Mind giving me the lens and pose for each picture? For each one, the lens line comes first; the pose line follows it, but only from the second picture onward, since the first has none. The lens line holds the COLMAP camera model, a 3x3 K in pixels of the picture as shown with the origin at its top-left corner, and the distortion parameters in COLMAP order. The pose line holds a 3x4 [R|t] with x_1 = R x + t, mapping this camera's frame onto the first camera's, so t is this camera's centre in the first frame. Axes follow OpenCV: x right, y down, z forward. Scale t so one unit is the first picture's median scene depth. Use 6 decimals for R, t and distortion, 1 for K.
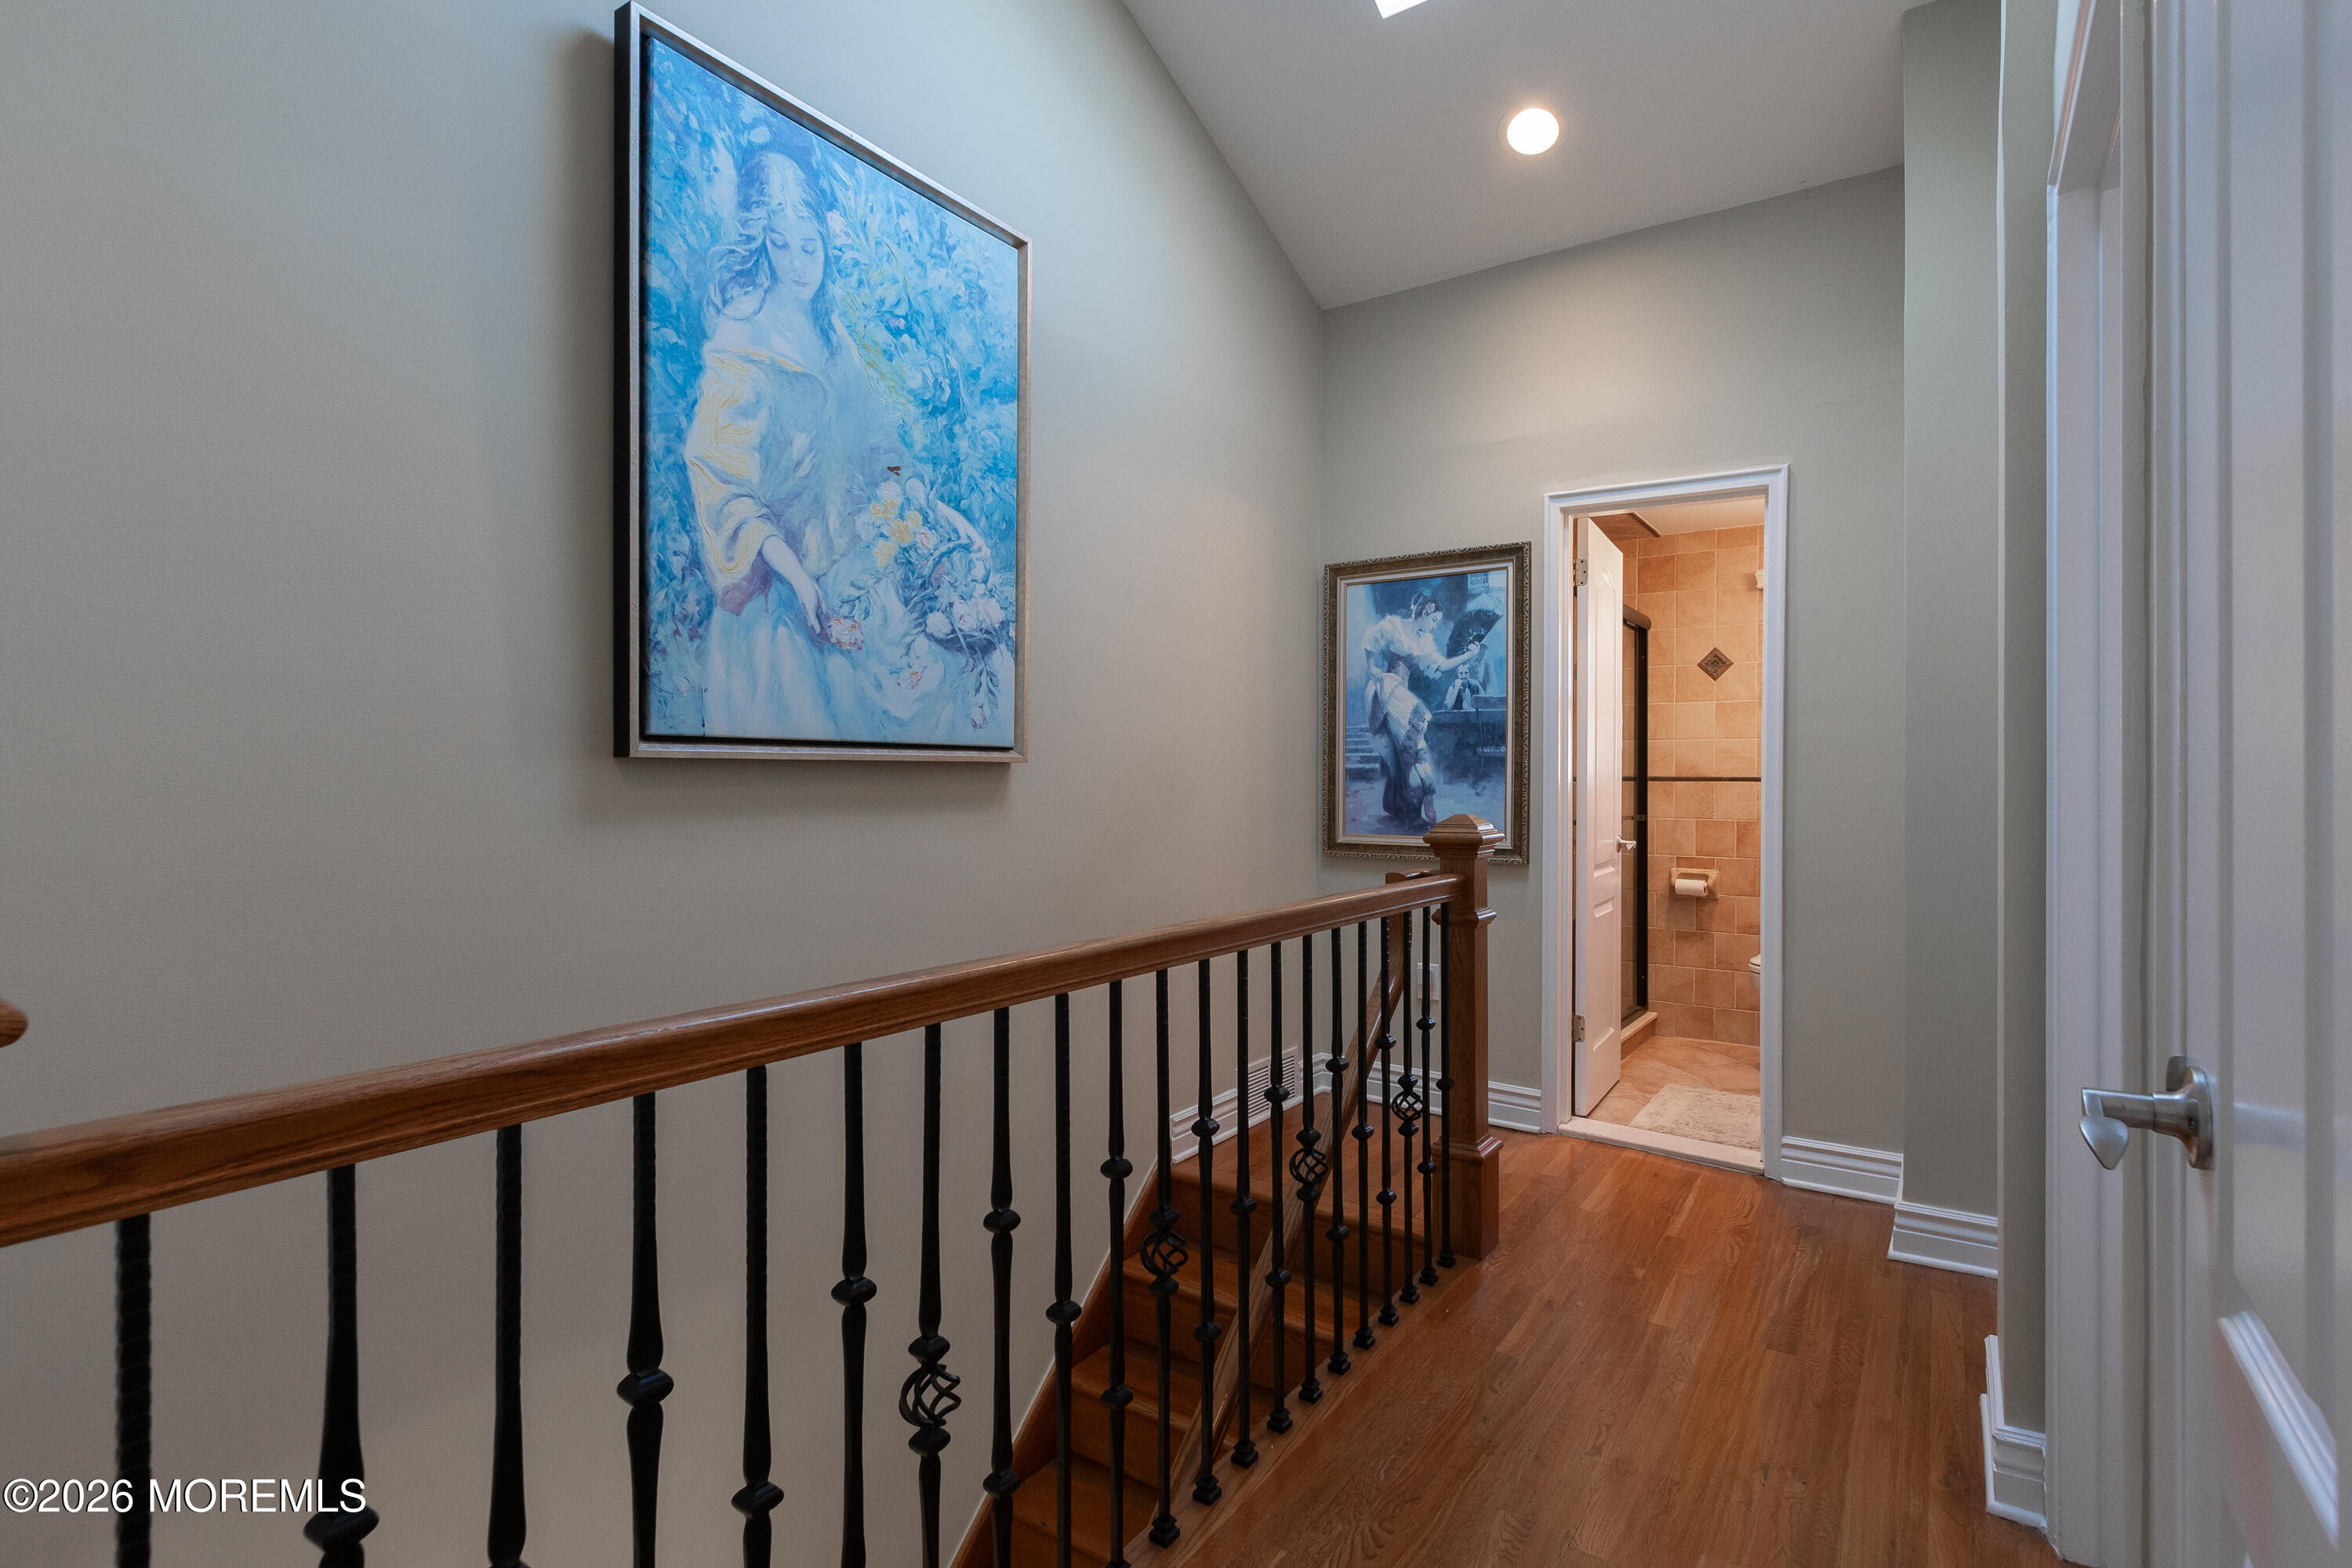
lens RADIAL K [[1070.8, 0, 1183.4], [0, 1070.8, 782.4], [0, 0, 1]] dist [0.008022, -0.003229]
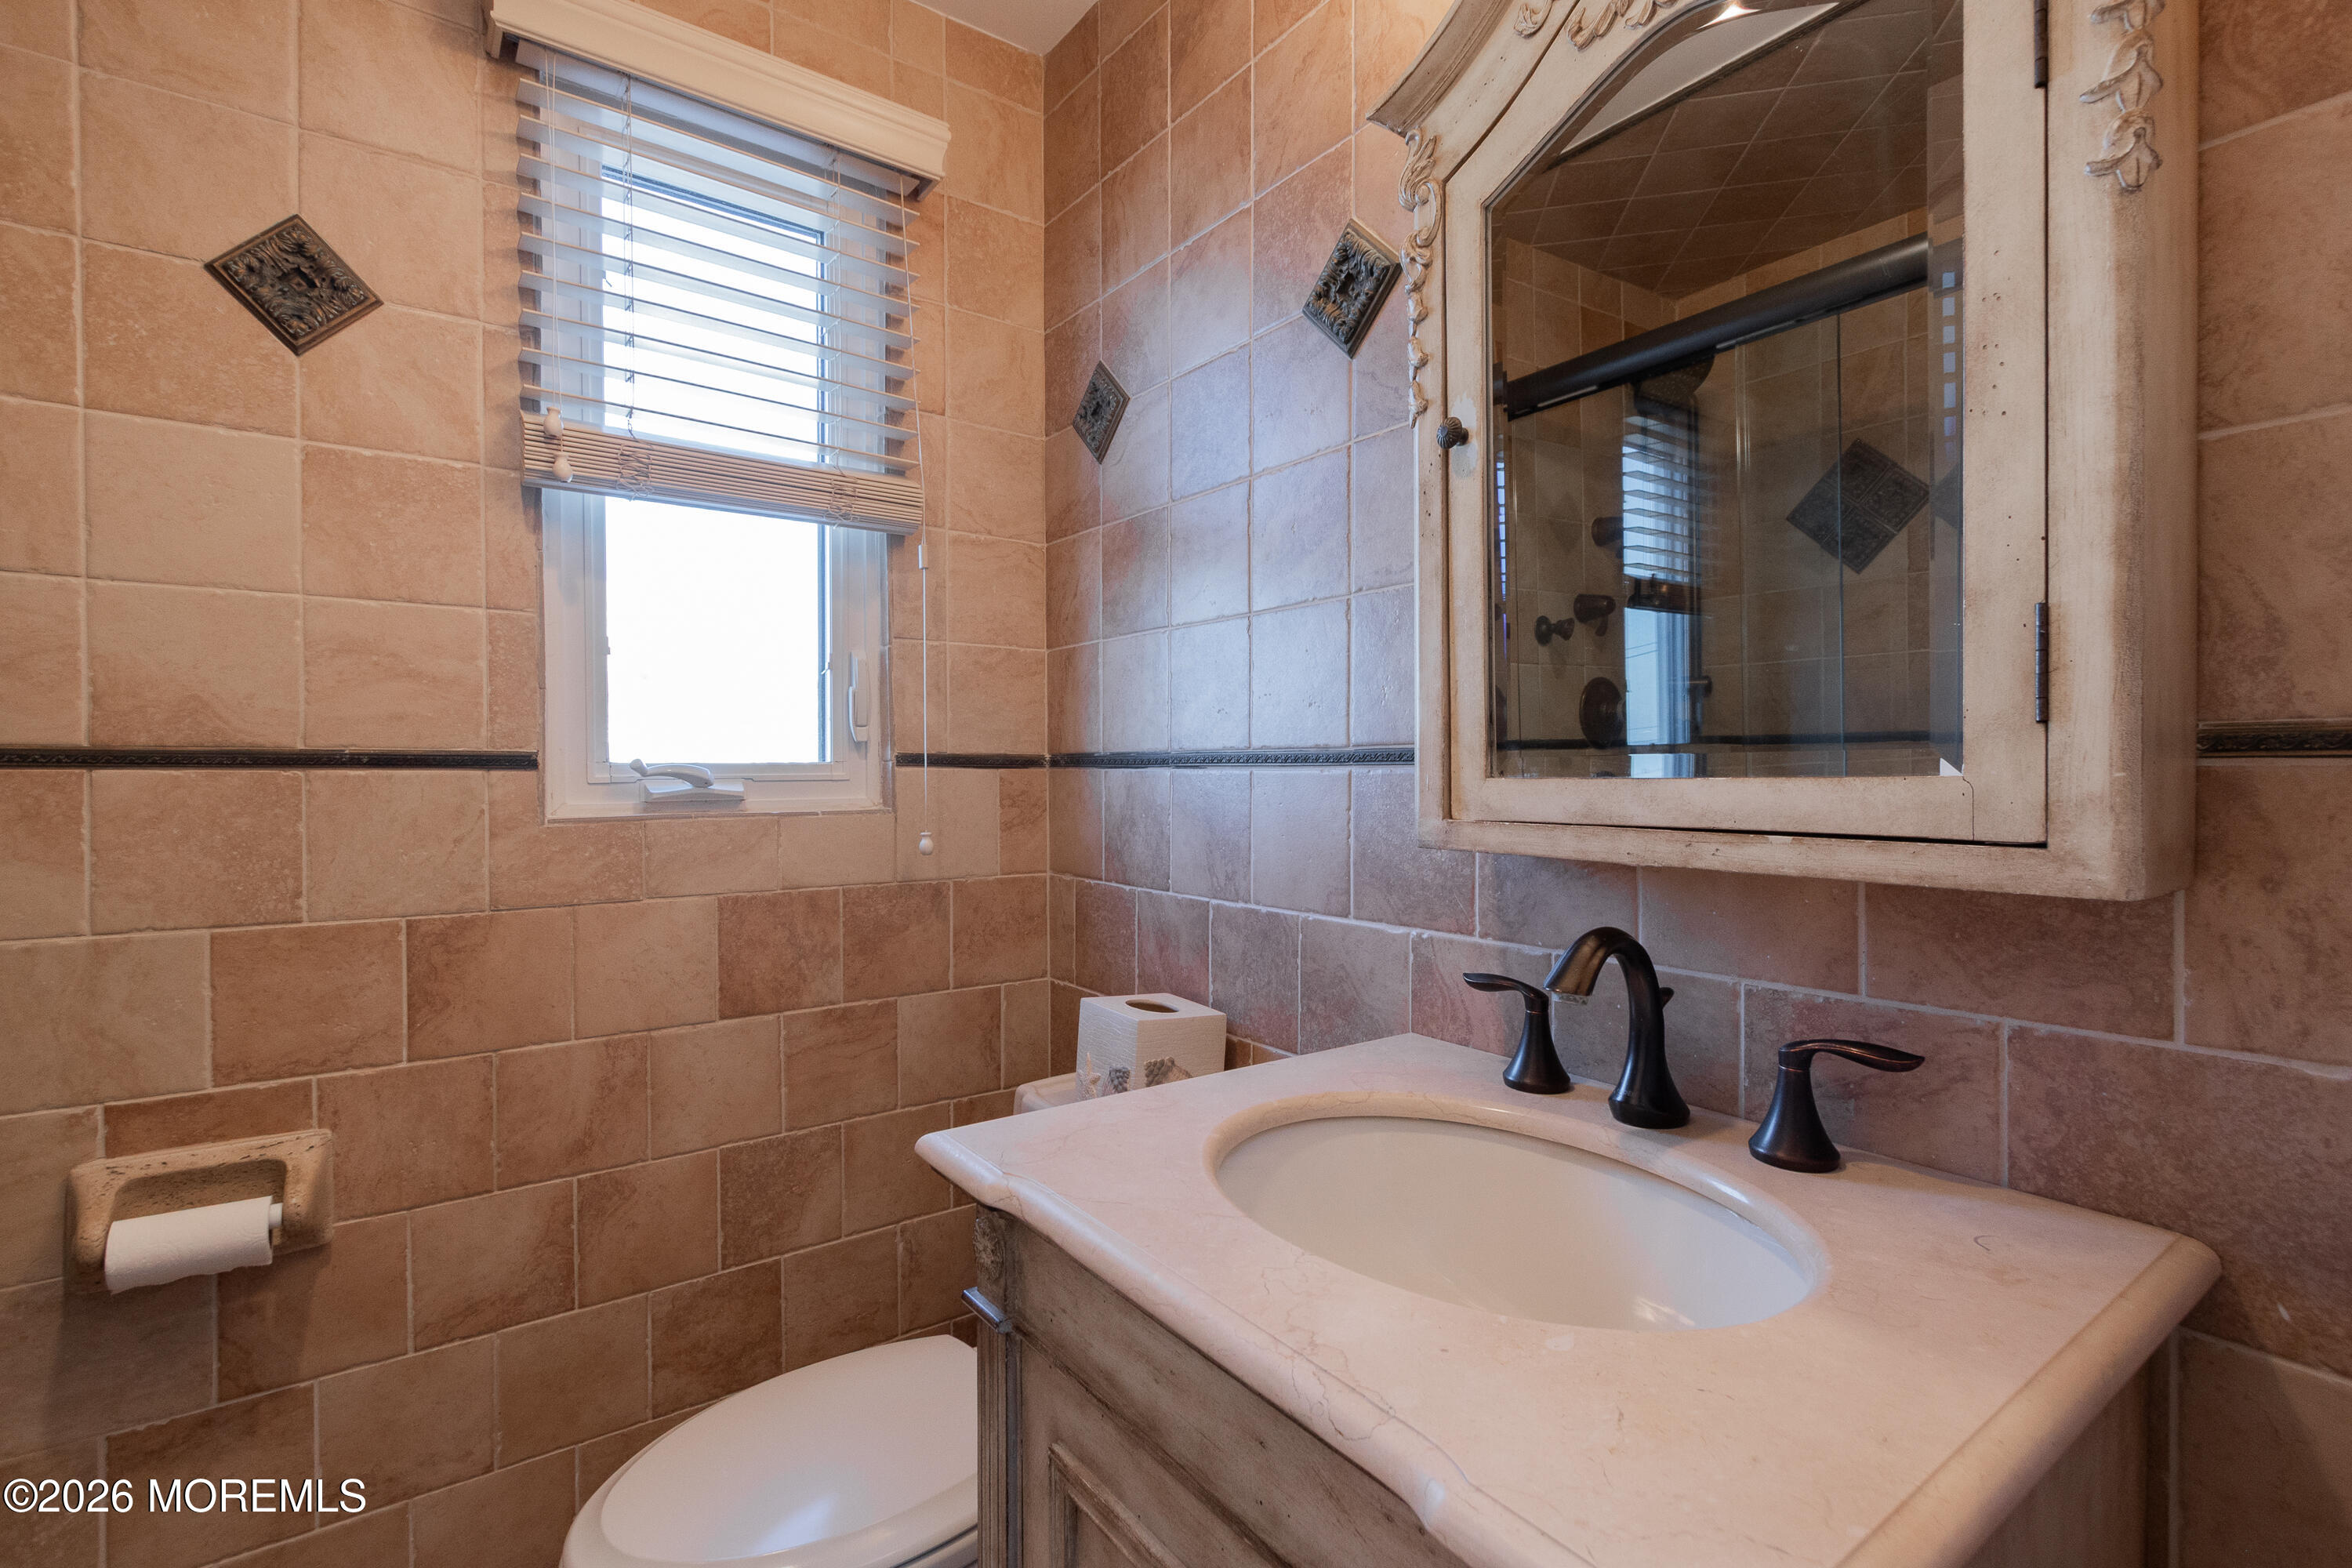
lens RADIAL K [[1070.8, 0, 1183.8], [0, 1070.8, 783.5], [0, 0, 1]] dist [0.008022, -0.003229]
pose [[0.313566, -0.014281, 0.949459, 0.327451], [0.010061, 0.999881, 0.011717, 0.002093], [-0.949513, 0.005878, 0.313672, 0.736193]]
